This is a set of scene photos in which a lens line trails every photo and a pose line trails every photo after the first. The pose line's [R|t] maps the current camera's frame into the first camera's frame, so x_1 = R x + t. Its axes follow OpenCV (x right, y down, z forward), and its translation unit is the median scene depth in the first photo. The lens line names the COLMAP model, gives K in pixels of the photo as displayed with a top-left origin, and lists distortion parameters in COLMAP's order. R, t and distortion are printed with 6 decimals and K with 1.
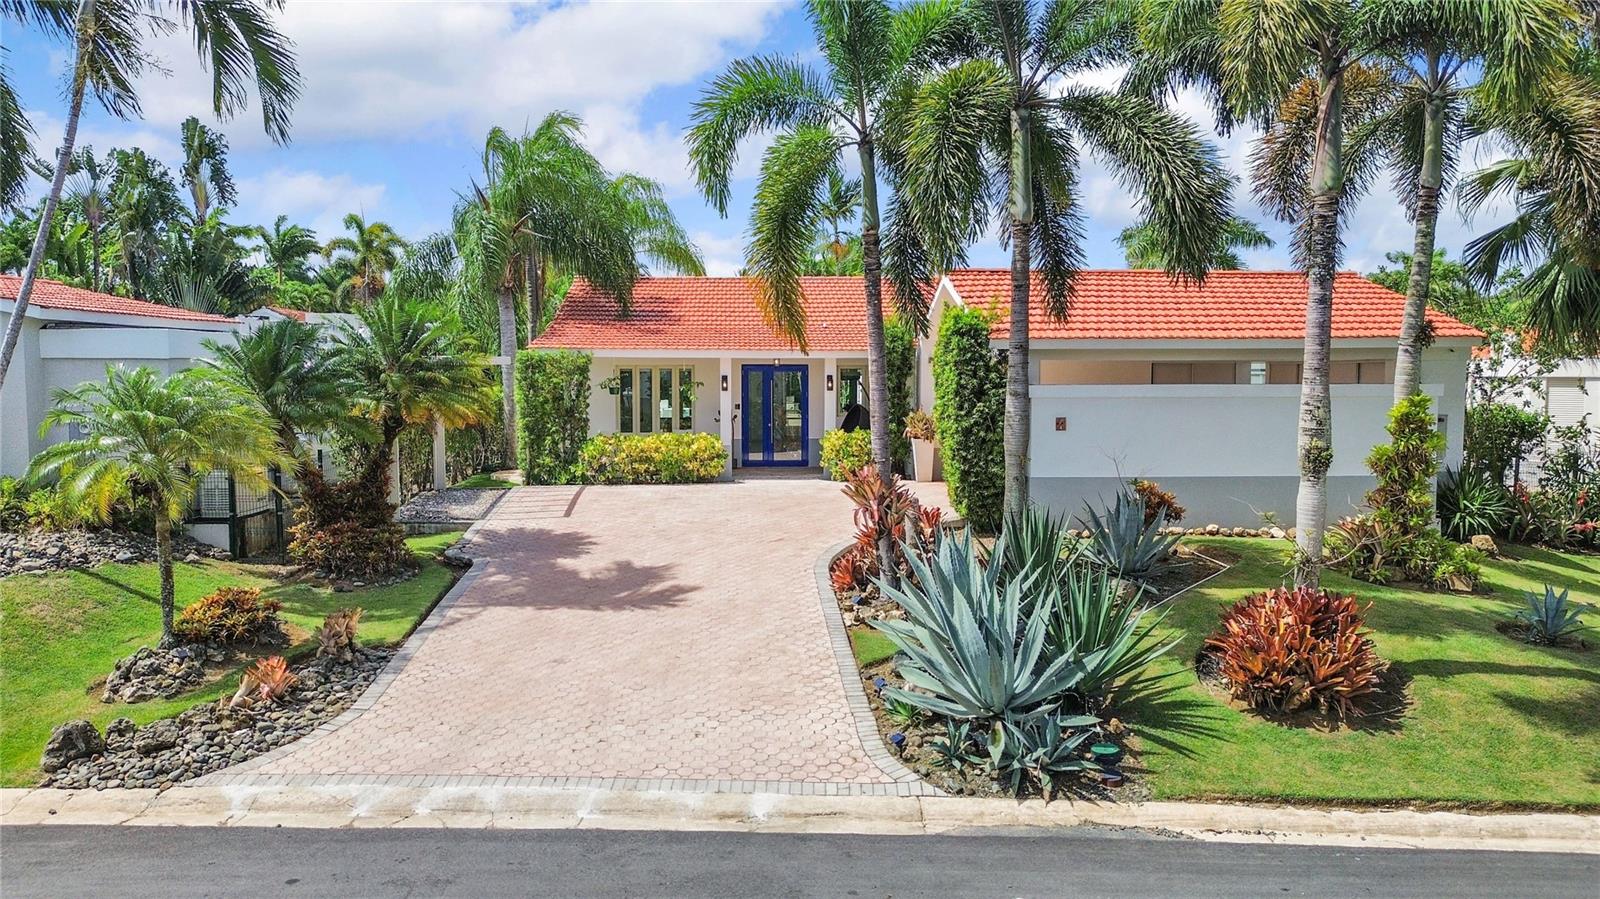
lens RADIAL K [[1112.9, 0, 800.0], [0, 1112.9, 449.5], [0, 0, 1]] dist [0.061876, -0.059199]
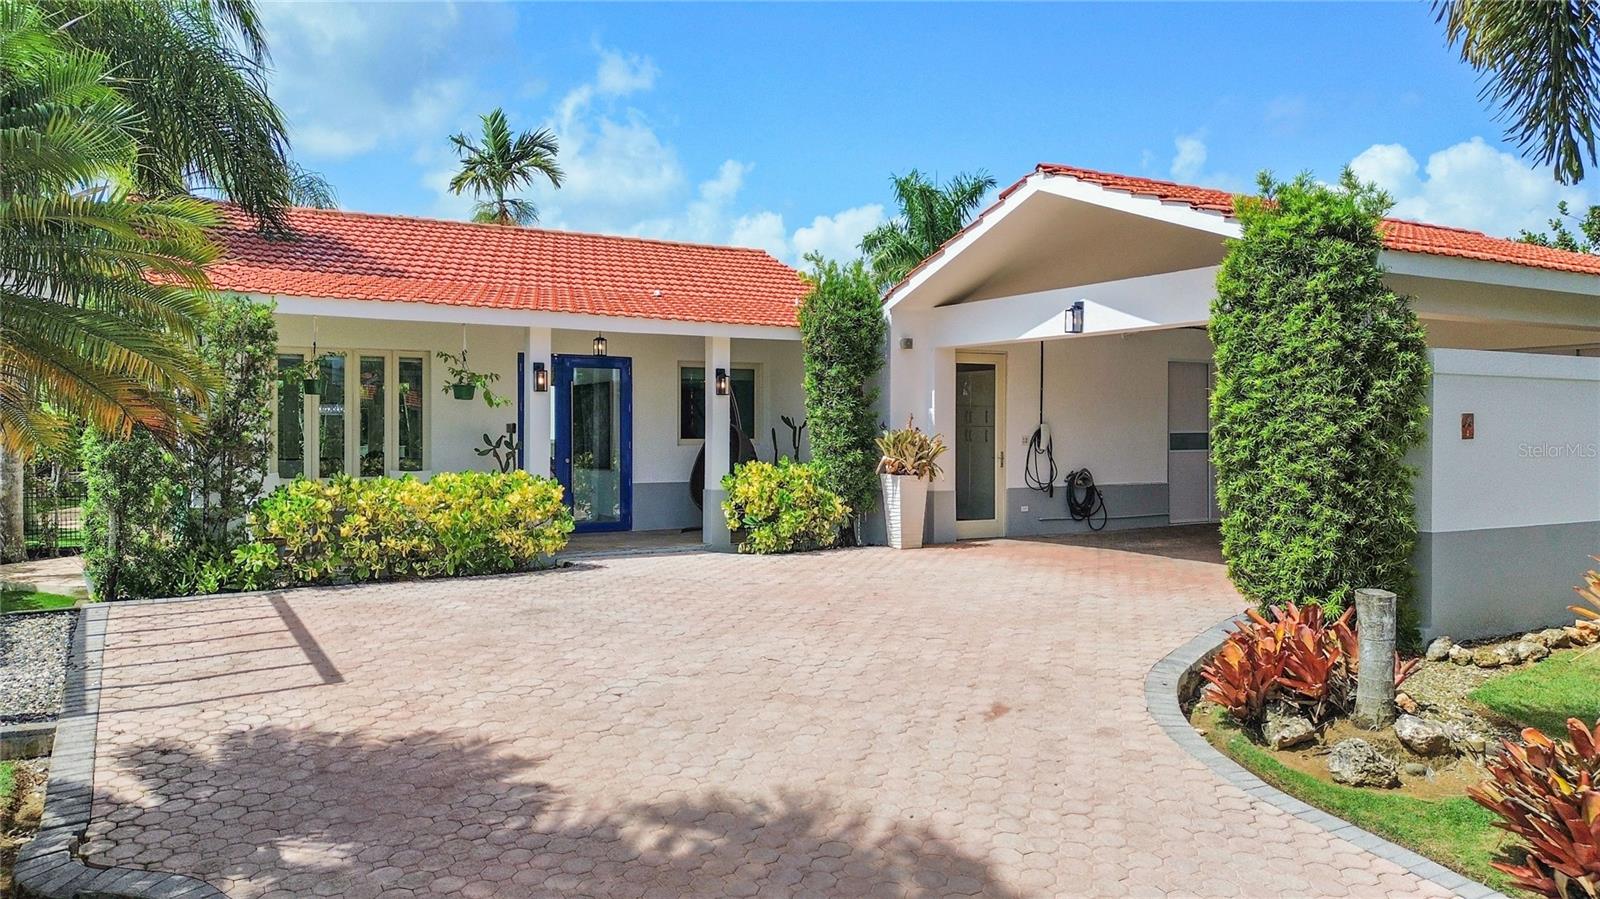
lens RADIAL K [[1112.9, 0, 800.0], [0, 1112.9, 449.5], [0, 0, 1]] dist [0.061876, -0.059199]
pose [[0.895607, -0.004275, 0.444825, -0.407357], [0.028110, 0.998499, -0.047002, 0.005303], [-0.443957, 0.054600, 0.894383, 1.006709]]
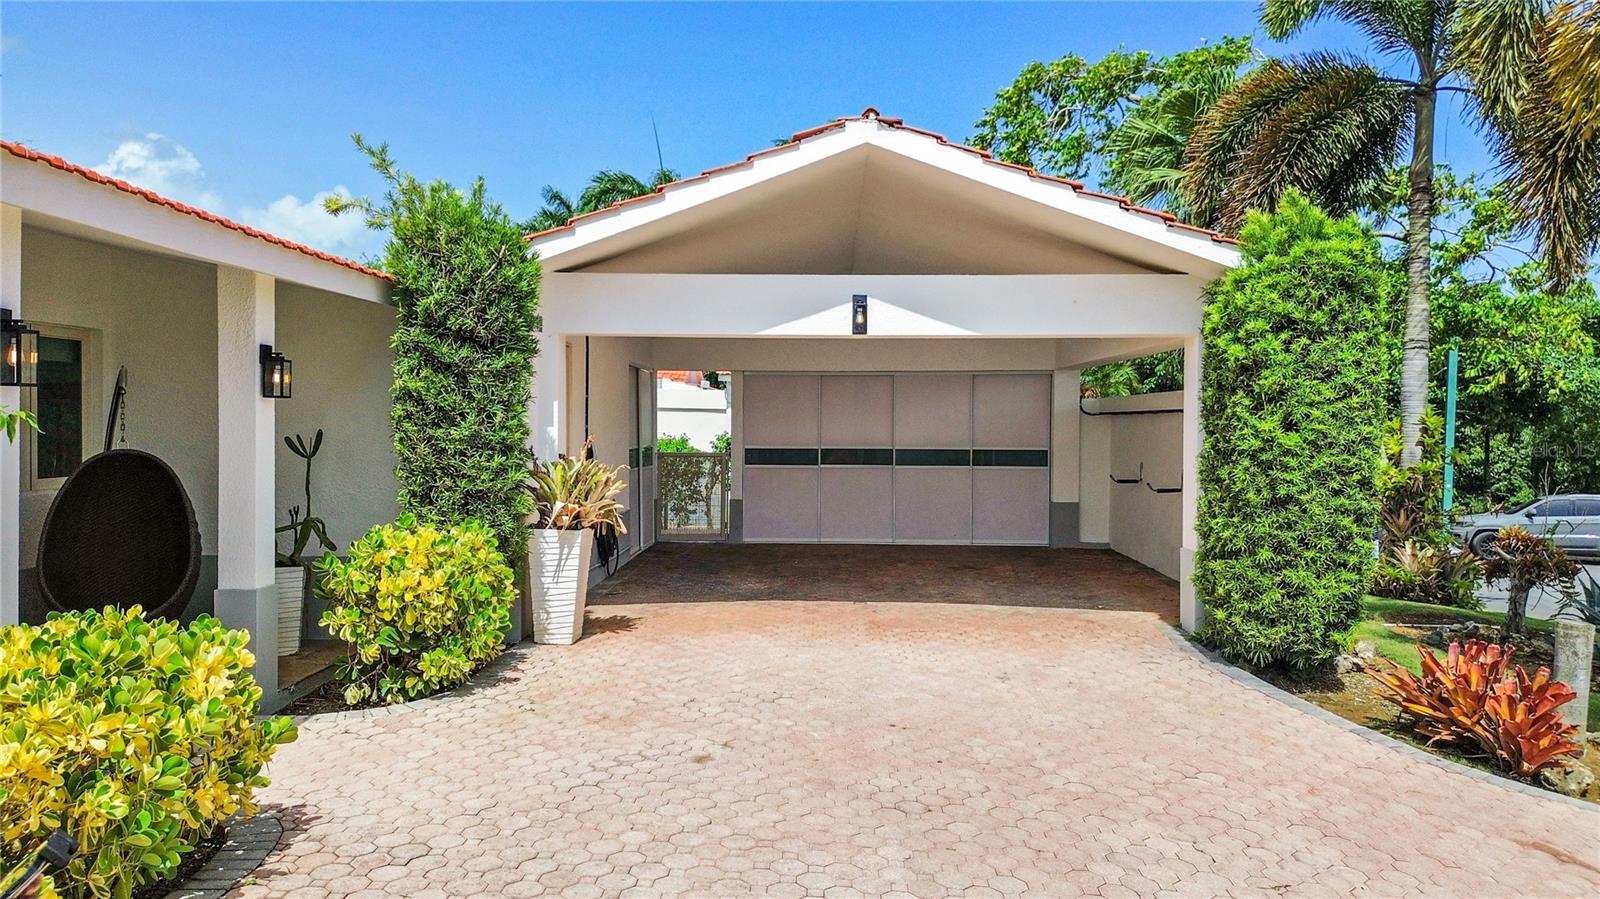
lens RADIAL K [[1112.9, 0, 800.0], [0, 1112.9, 449.5], [0, 0, 1]] dist [0.061876, -0.059199]
pose [[0.099810, -0.026933, 0.994642, -0.532841], [0.072034, 0.997206, 0.019774, -0.080945], [-0.992396, 0.069674, 0.101471, 1.794435]]
